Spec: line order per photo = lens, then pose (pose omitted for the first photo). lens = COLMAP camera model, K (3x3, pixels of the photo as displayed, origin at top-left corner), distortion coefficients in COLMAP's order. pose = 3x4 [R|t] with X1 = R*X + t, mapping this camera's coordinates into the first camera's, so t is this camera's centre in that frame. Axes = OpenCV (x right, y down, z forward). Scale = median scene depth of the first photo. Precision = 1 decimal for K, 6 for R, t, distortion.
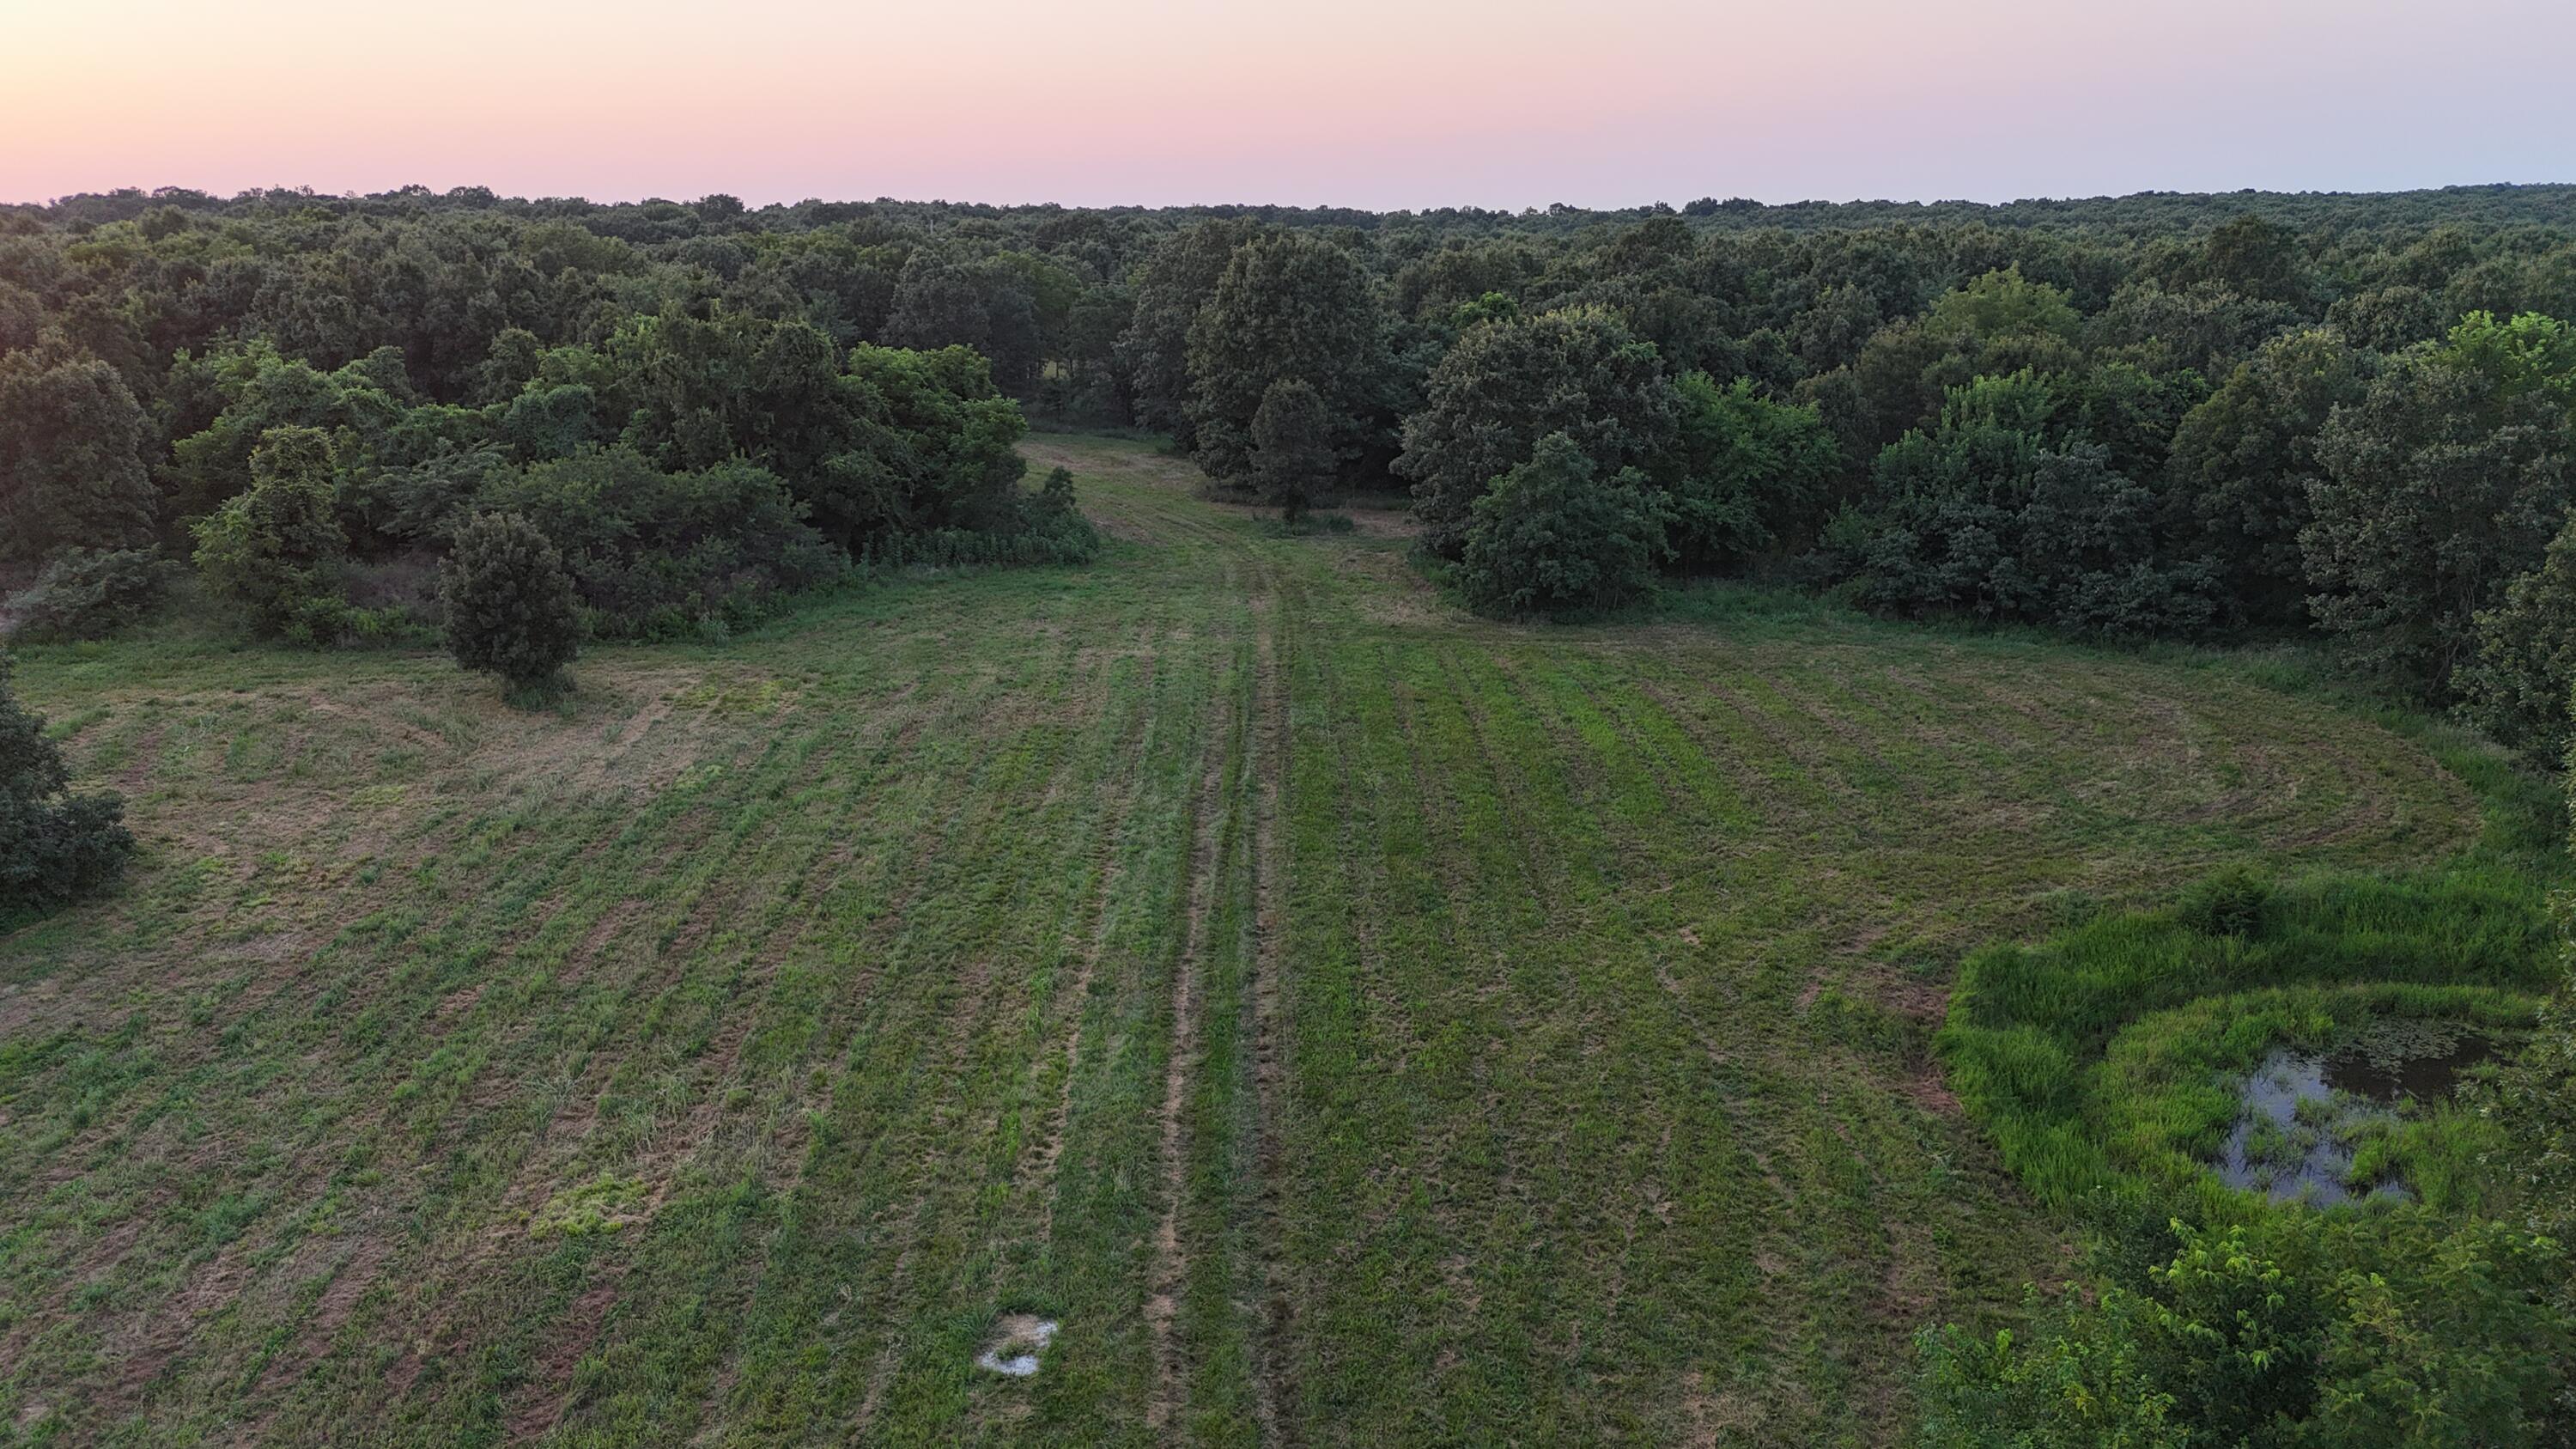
lens RADIAL K [[1879.6, 0, 1296.9], [0, 1879.6, 705.7], [0, 0, 1]] dist [0.072278, -0.076413]
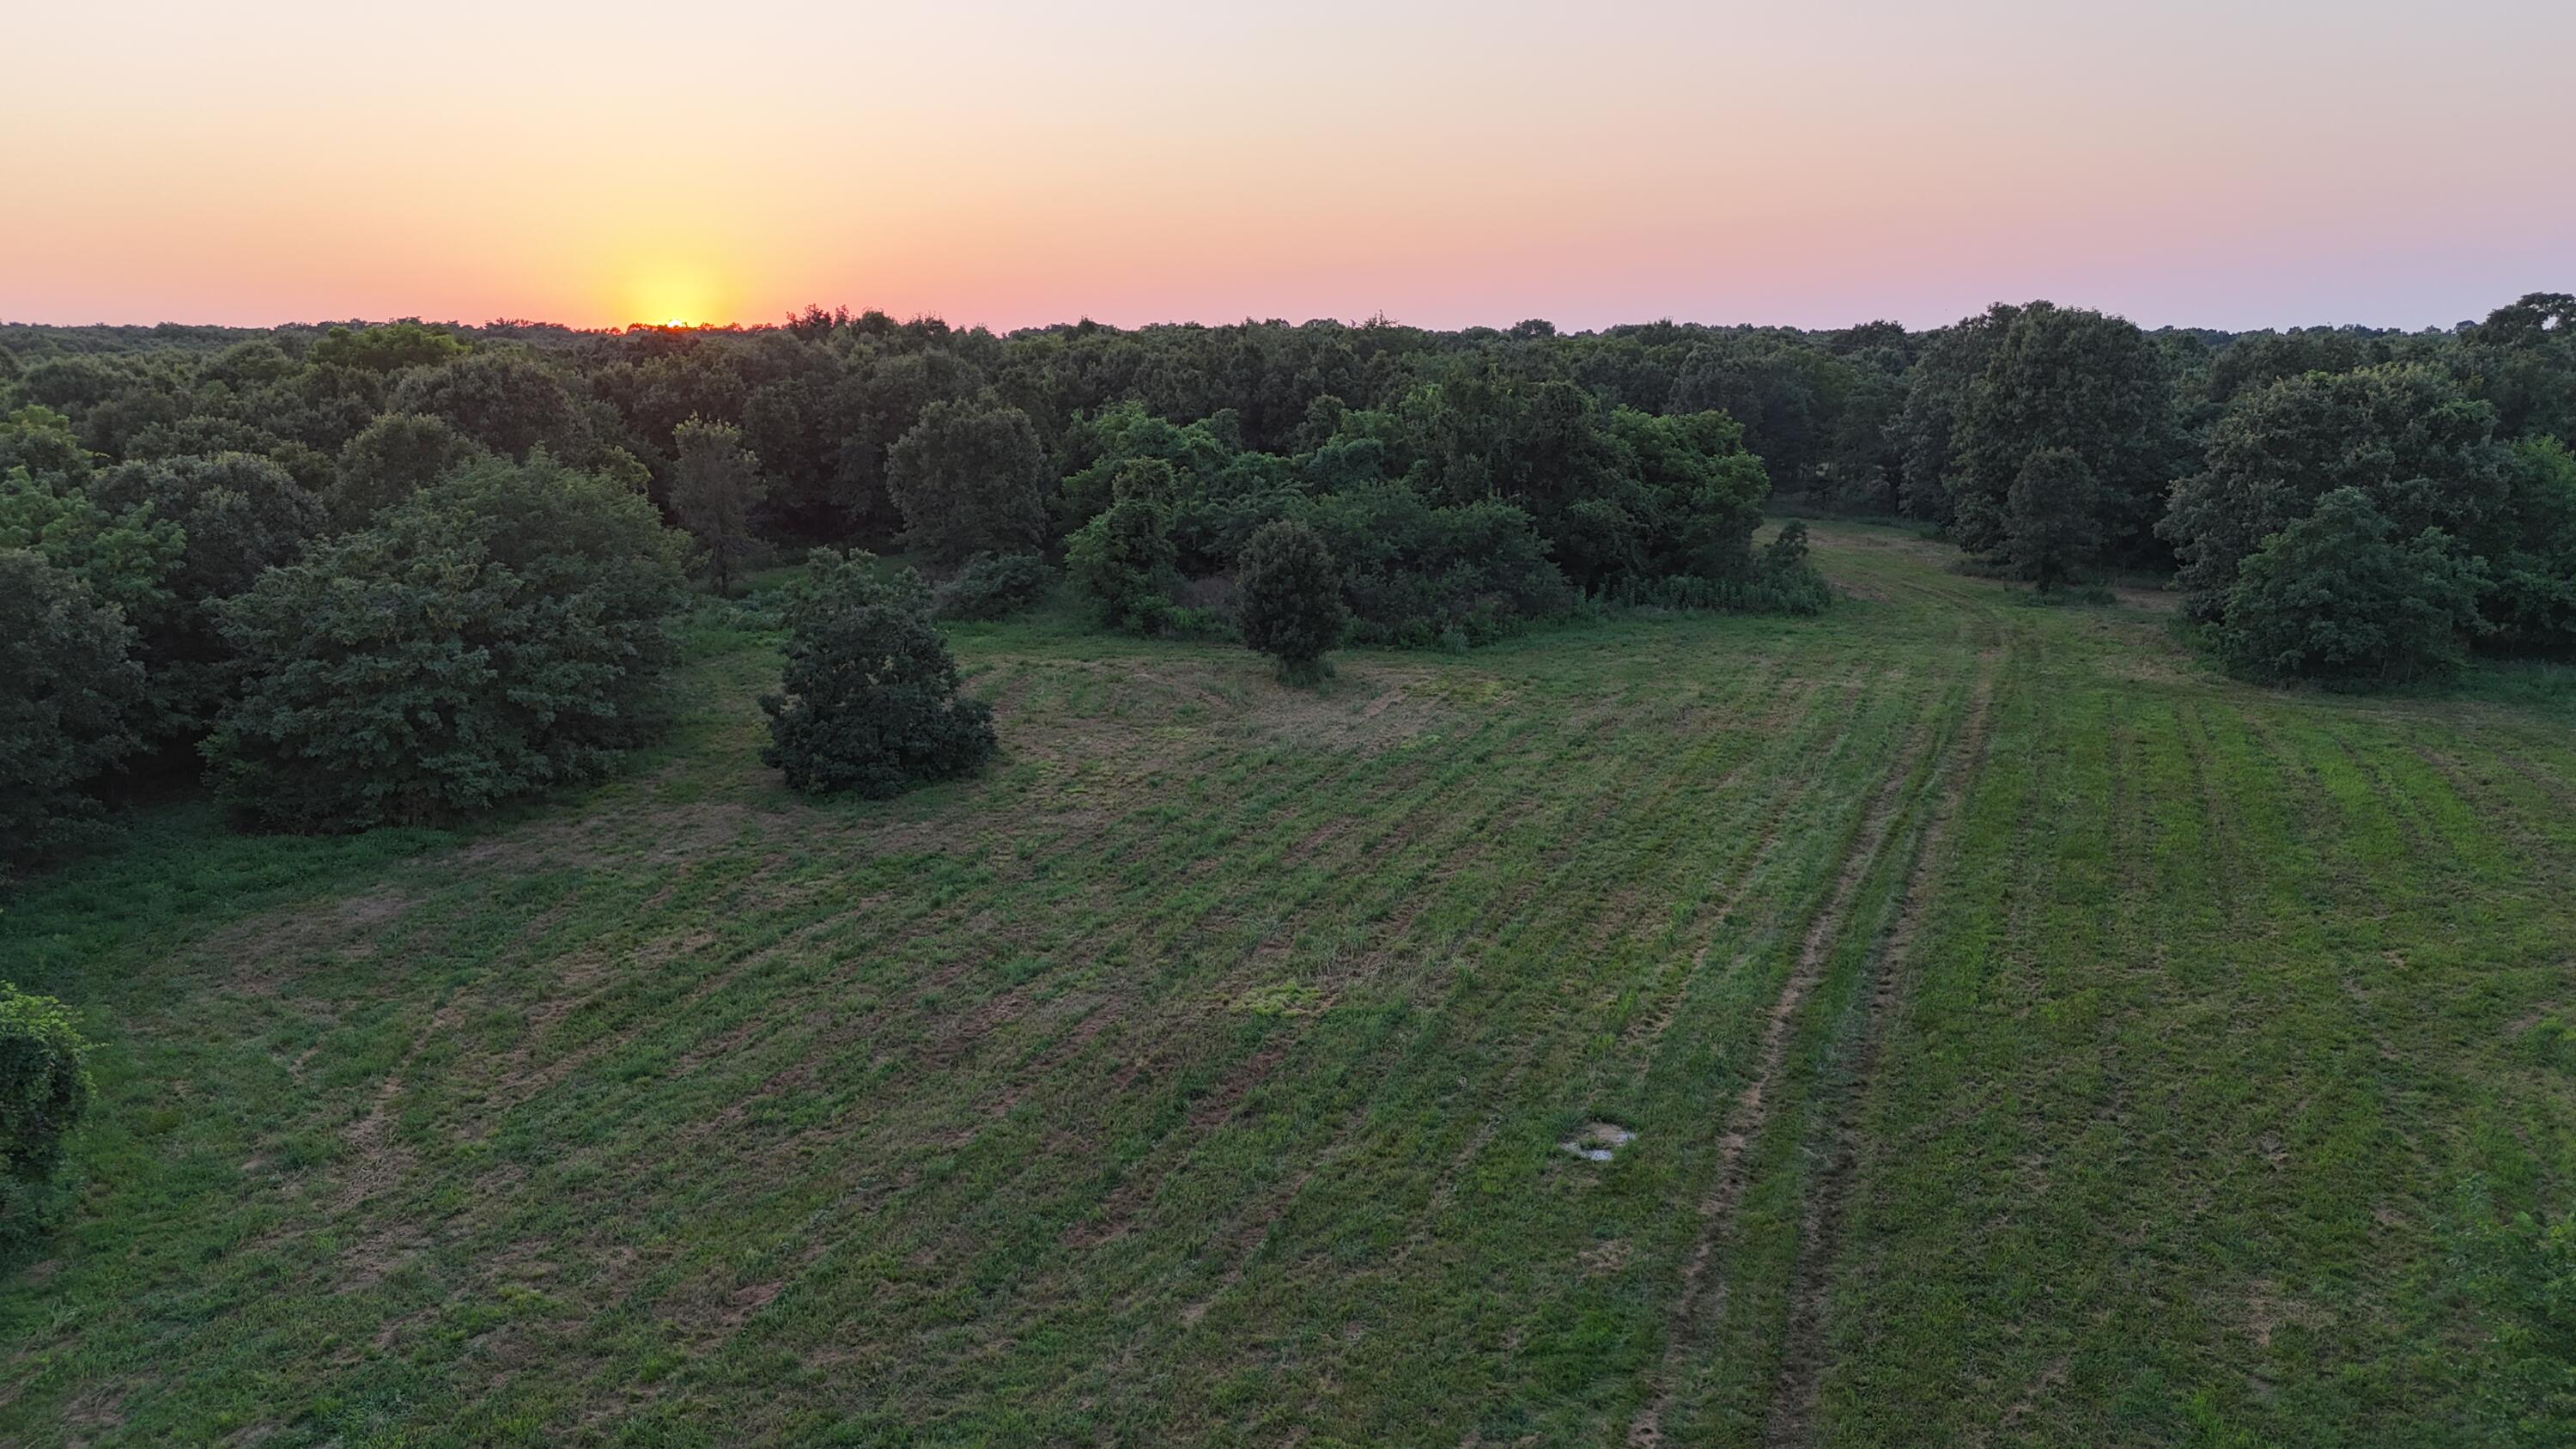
lens RADIAL K [[1879.6, 0, 1287.2], [0, 1879.6, 699.8], [0, 0, 1]] dist [0.072278, -0.076413]
pose [[0.914816, 0.073321, -0.397159, 0.063522], [-0.100274, 0.993825, -0.047498, 0.082250], [0.391224, 0.083277, 0.916520, -0.075398]]
